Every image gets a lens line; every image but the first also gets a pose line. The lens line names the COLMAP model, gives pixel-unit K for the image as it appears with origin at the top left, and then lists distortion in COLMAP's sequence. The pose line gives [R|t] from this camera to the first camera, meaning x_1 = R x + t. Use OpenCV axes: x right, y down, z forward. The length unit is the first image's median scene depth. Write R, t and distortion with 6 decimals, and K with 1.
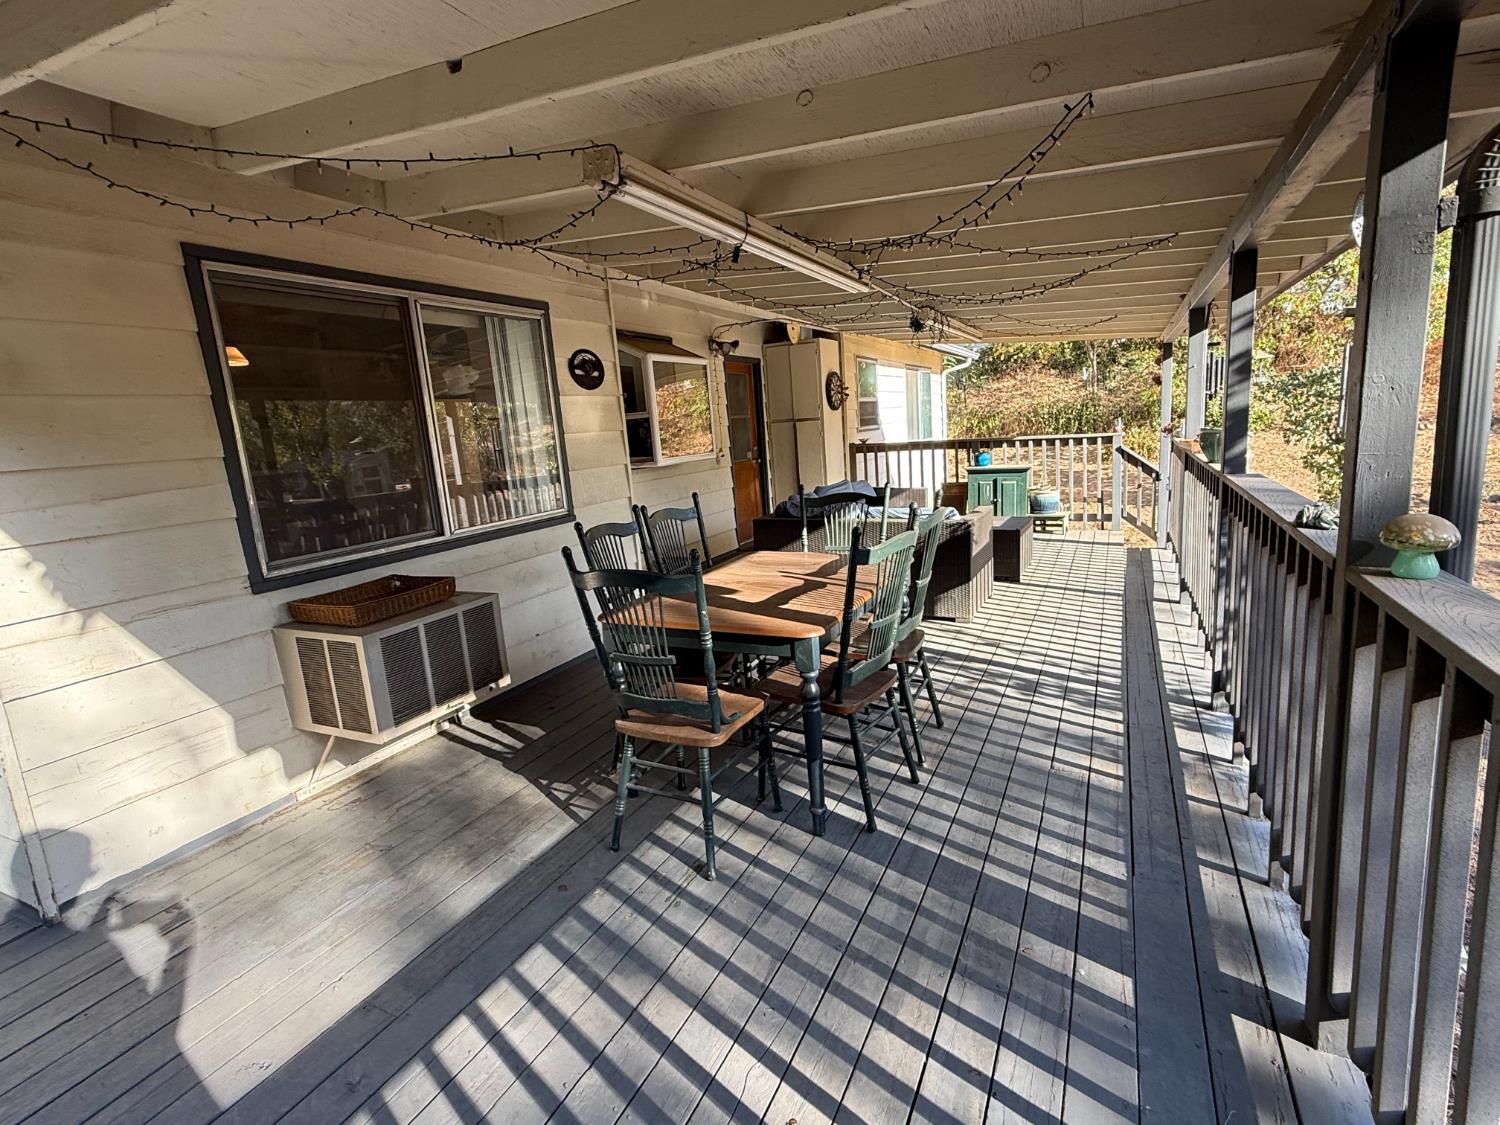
lens RADIAL K [[739.5, 0, 749.9], [0, 739.5, 562.9], [0, 0, 1]] dist [0.000492, 0.000136]
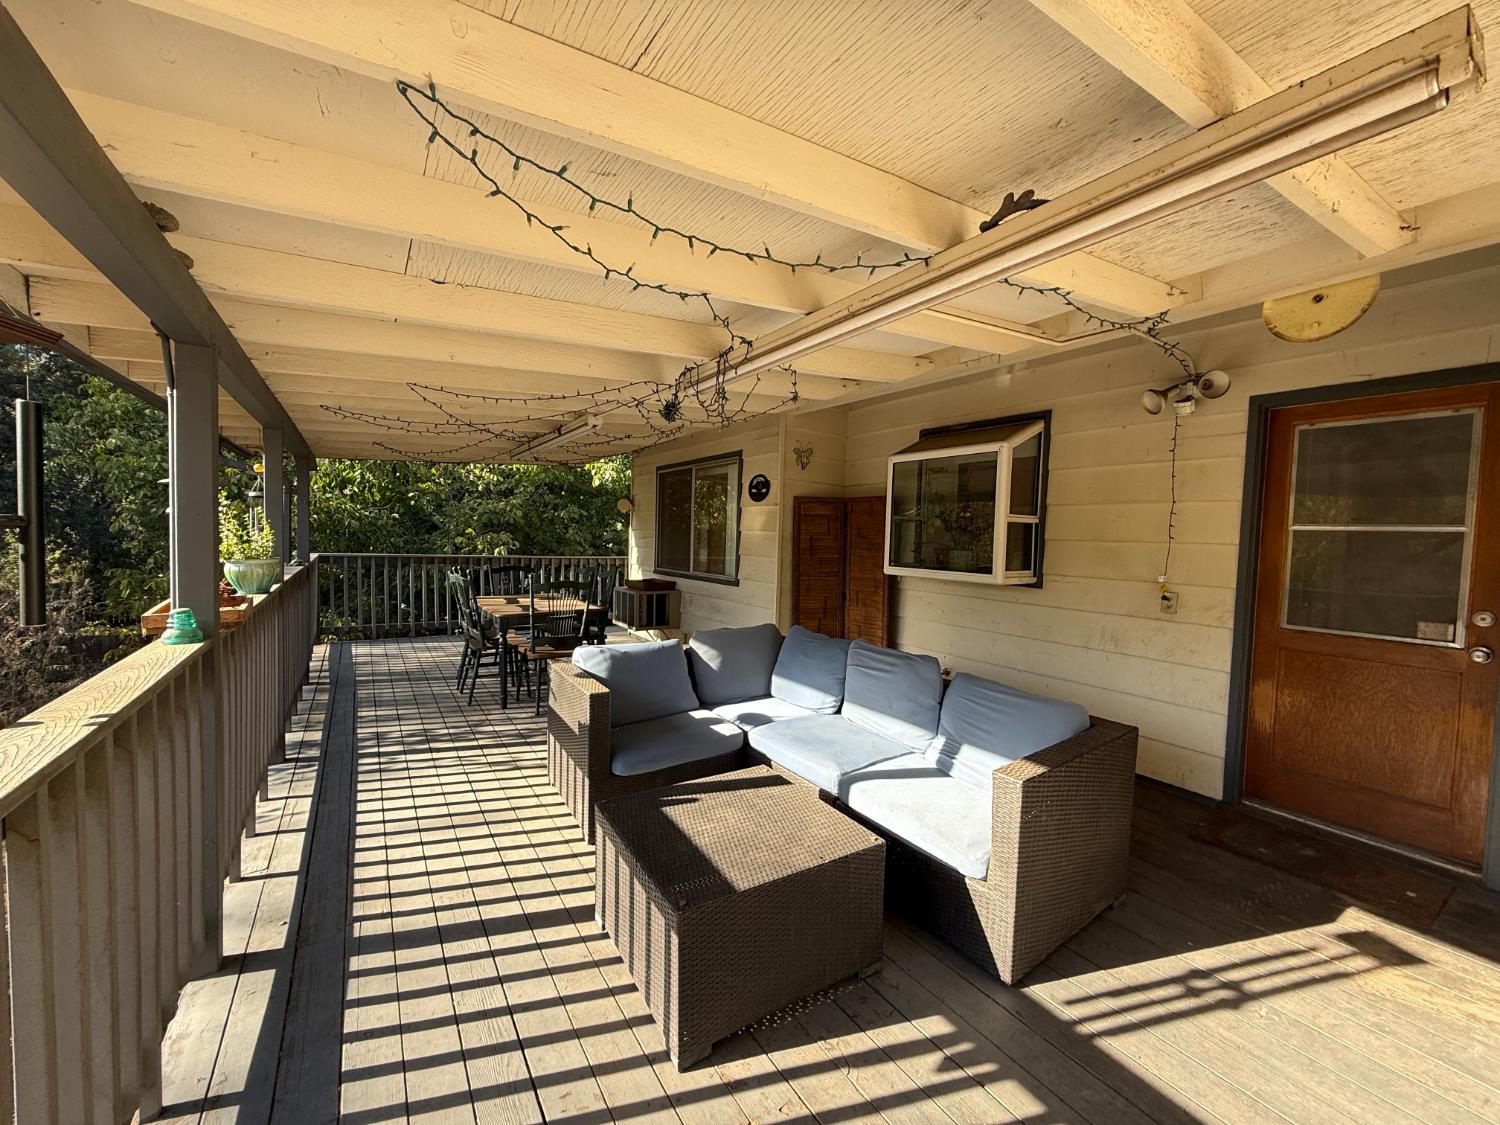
lens RADIAL K [[604.9, 0, 748.2], [0, 604.9, 564.7], [0, 0, 1]] dist [0.000625, 0.000119]
pose [[-0.521388, 0.096372, -0.847860, 0.898969], [-0.146001, 0.968876, 0.199909, -0.394013], [0.840737, 0.228018, -0.491090, 1.793141]]
